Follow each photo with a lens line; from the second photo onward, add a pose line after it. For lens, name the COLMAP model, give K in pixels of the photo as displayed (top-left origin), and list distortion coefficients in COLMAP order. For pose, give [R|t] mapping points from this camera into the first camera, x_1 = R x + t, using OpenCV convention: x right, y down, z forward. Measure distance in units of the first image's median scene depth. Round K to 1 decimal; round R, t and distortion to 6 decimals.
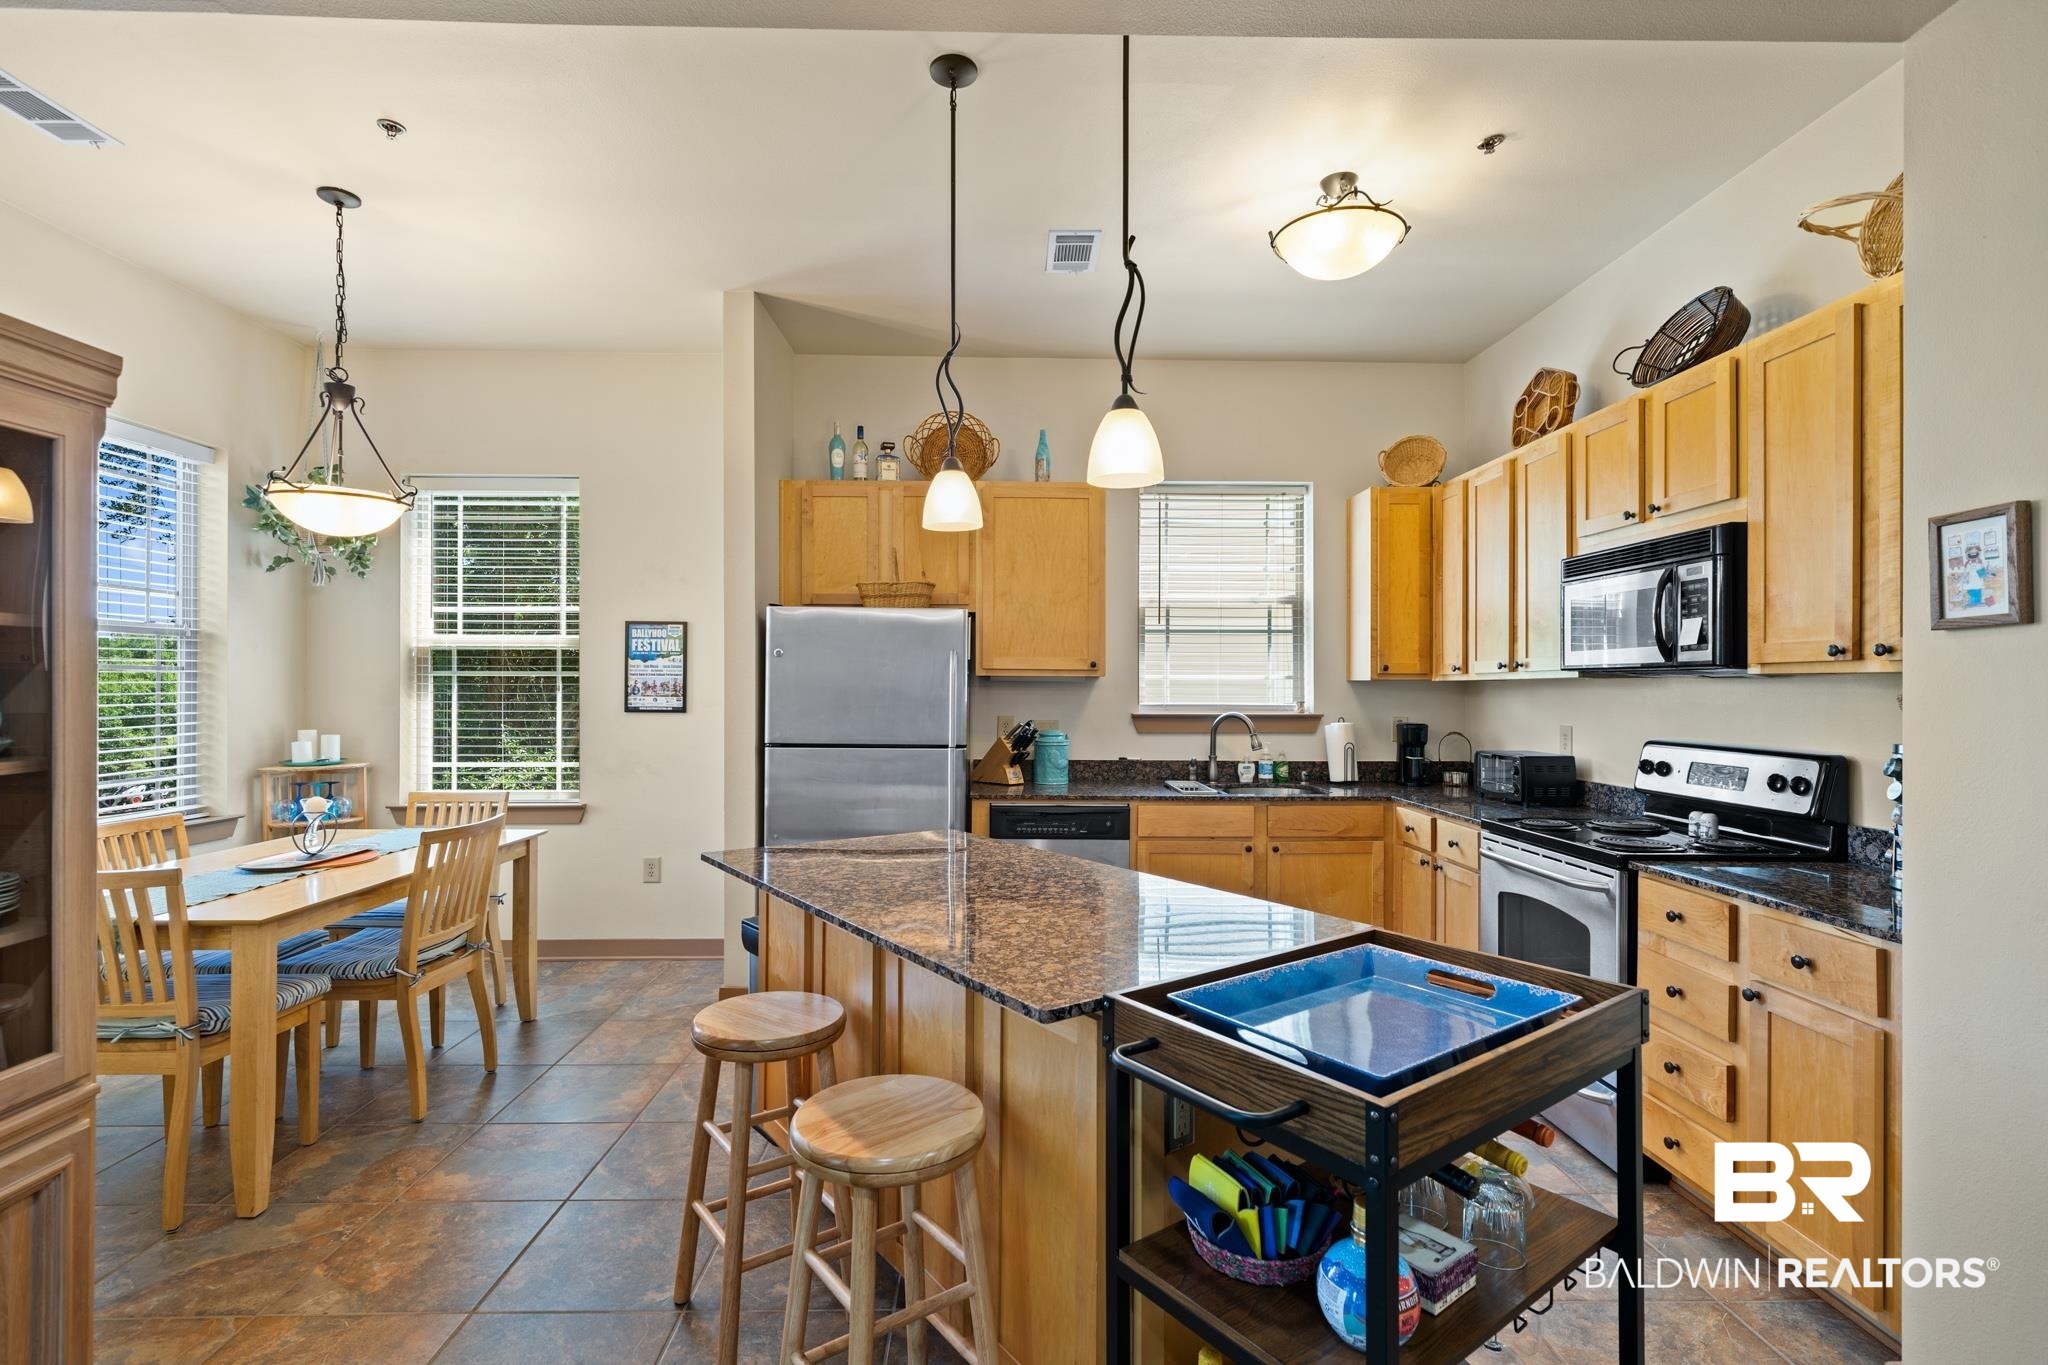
lens RADIAL K [[951.1, 0, 1024.0], [0, 951.1, 682.5], [0, 0, 1]] dist [0.003222, 0.000401]
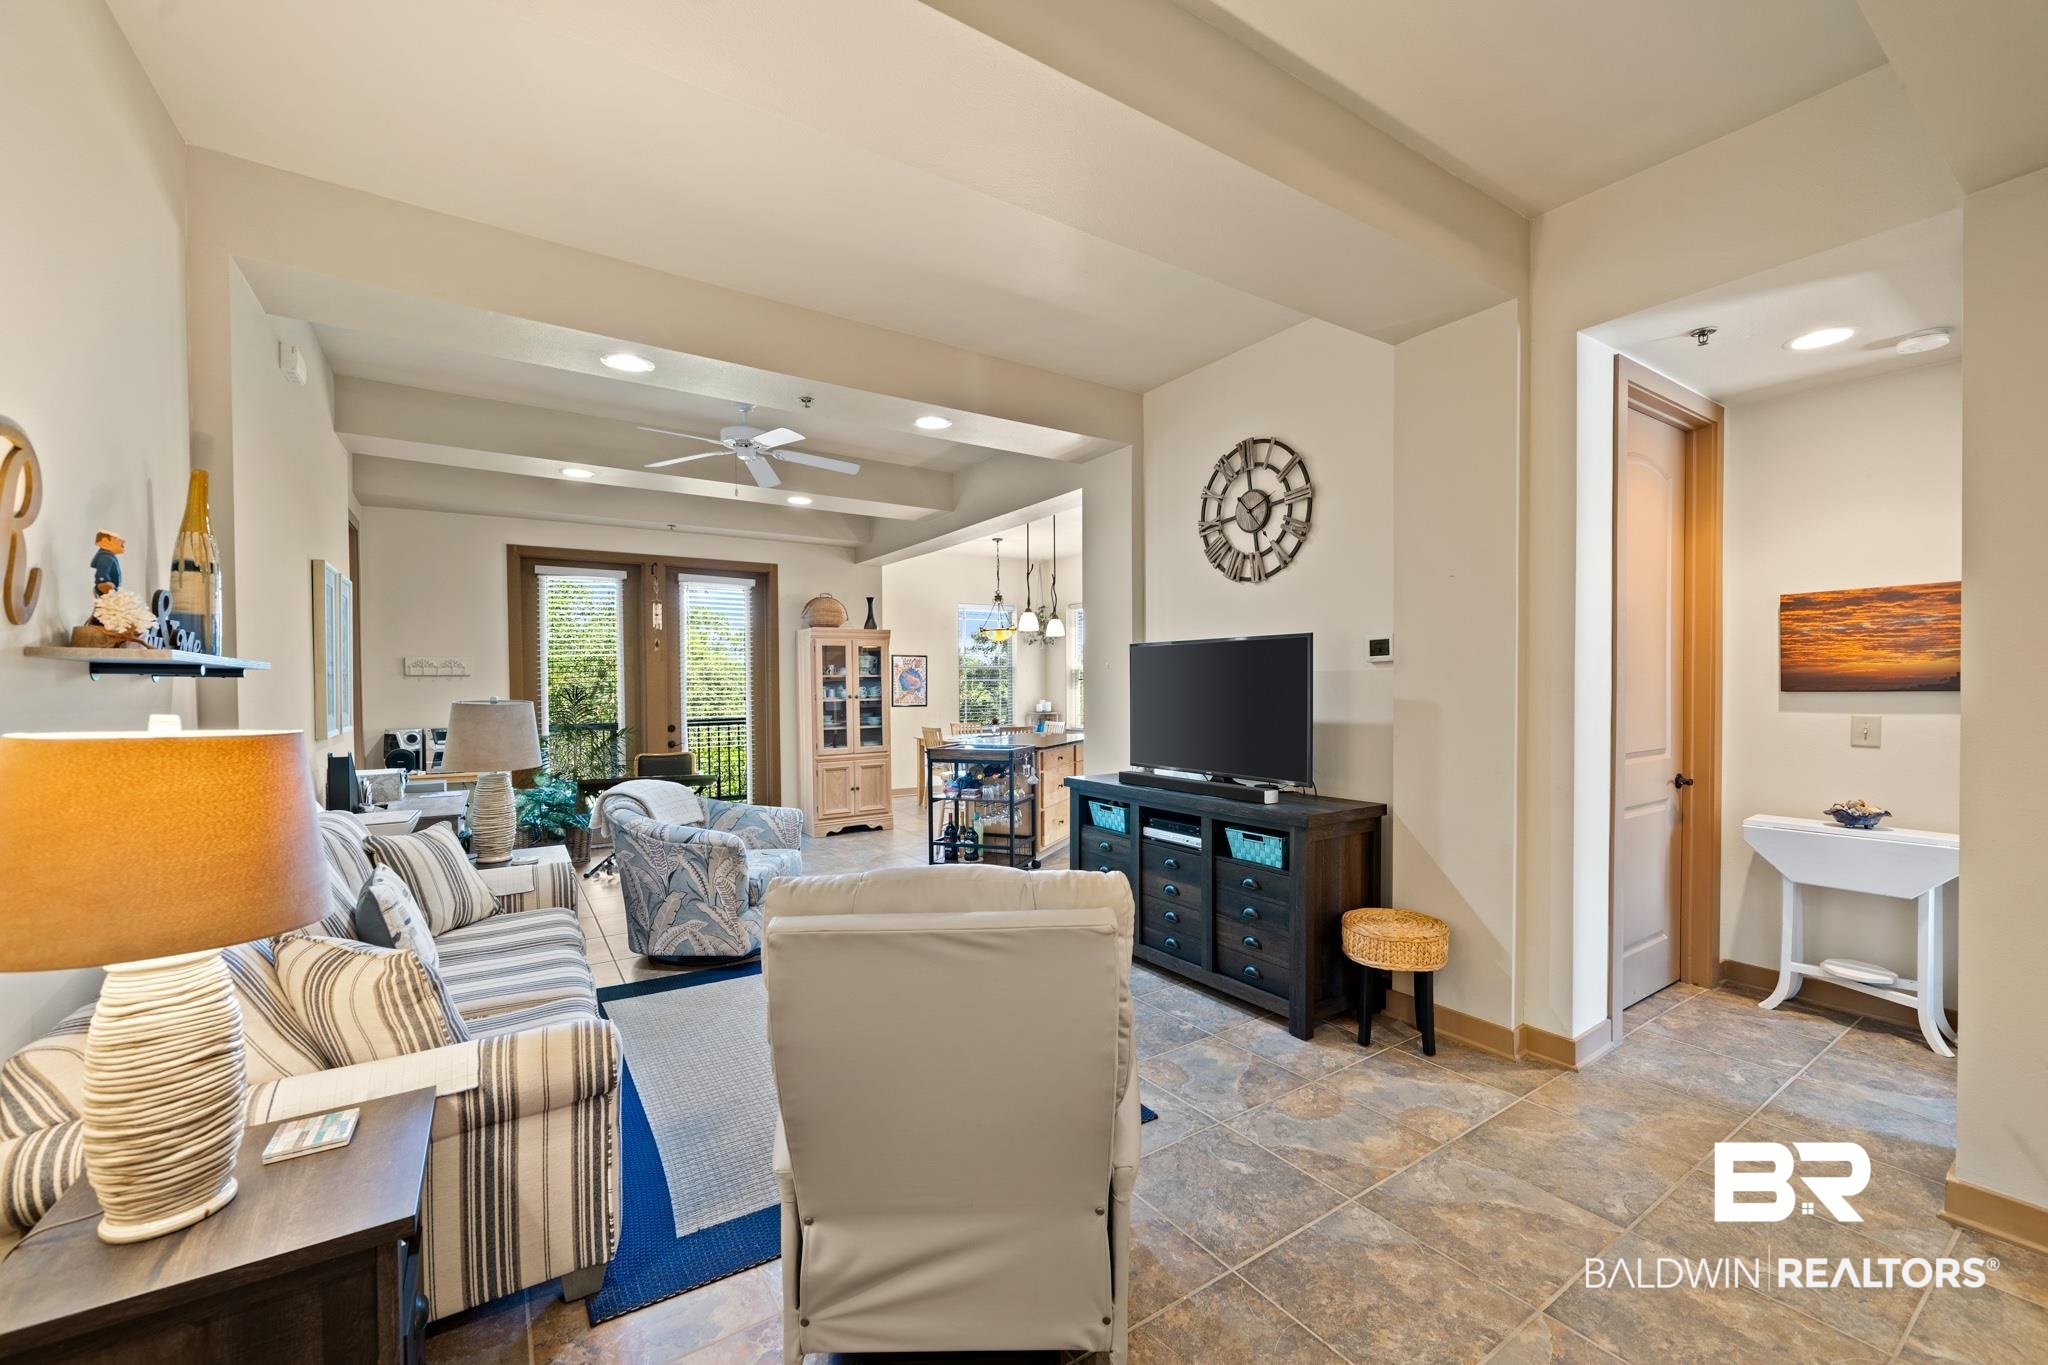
lens RADIAL K [[839.8, 0, 1015.0], [0, 839.8, 697.9], [0, 0, 1]] dist [-0.000199, -0.000268]
pose [[0.512682, 0.006850, -0.858551, 1.328850], [0.014815, 0.999749, 0.016824, 0.000306], [0.858451, -0.021345, 0.512452, -0.345372]]
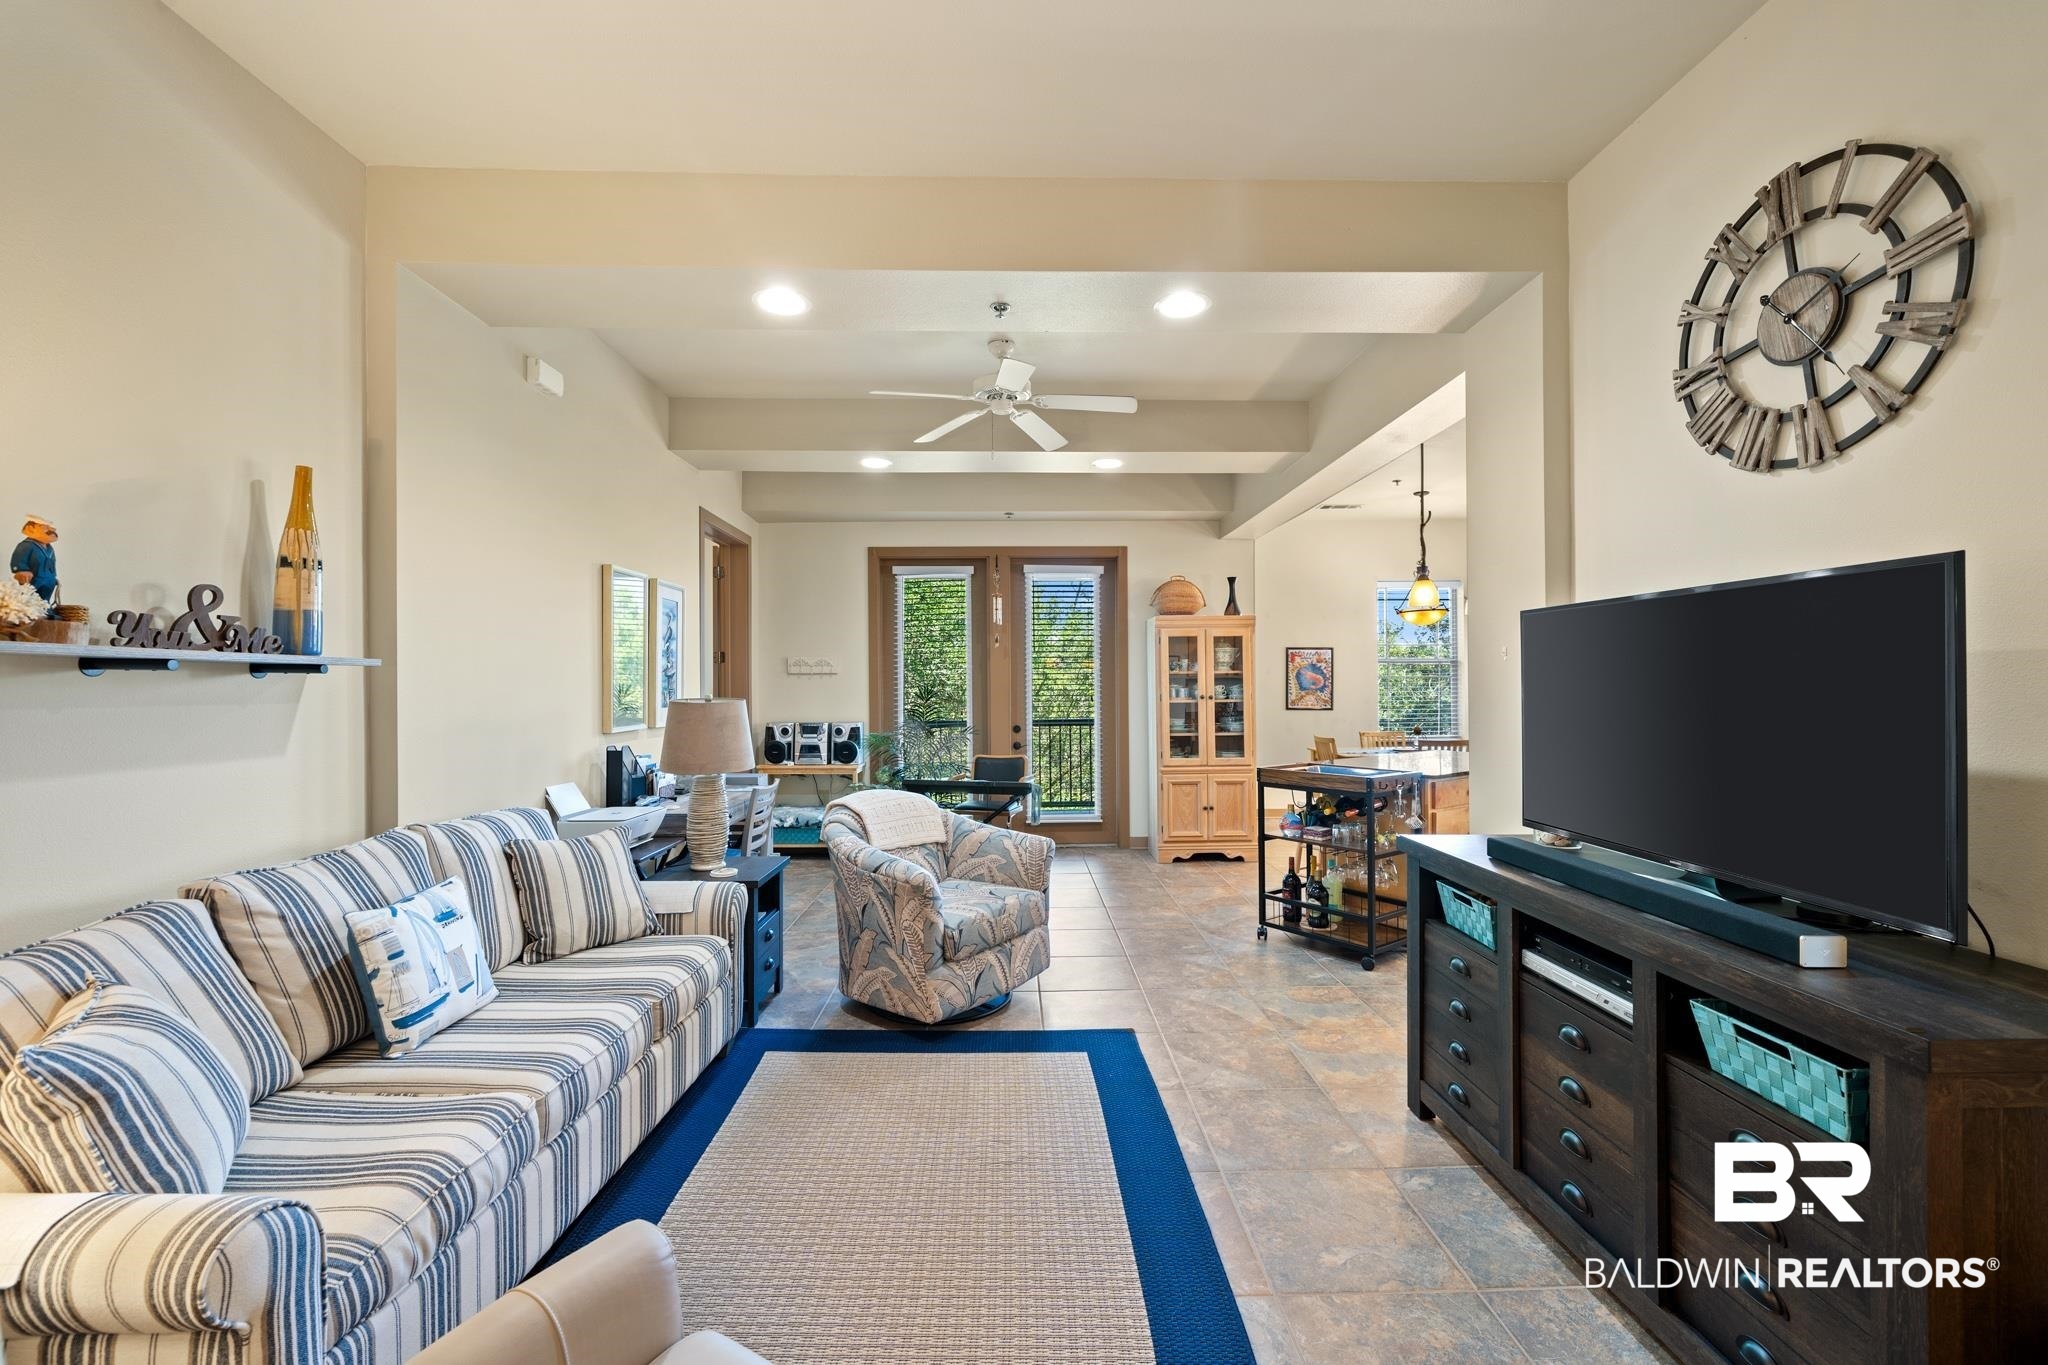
lens RADIAL K [[836.2, 0, 1003.4], [0, 836.2, 678.2], [0, 0, 1]] dist [-0.000663, -0.000009]
pose [[-0.031901, -0.012031, -0.999419, 1.112969], [0.011840, 0.999853, -0.012414, 0.003451], [0.999421, -0.012229, -0.031754, -0.043752]]
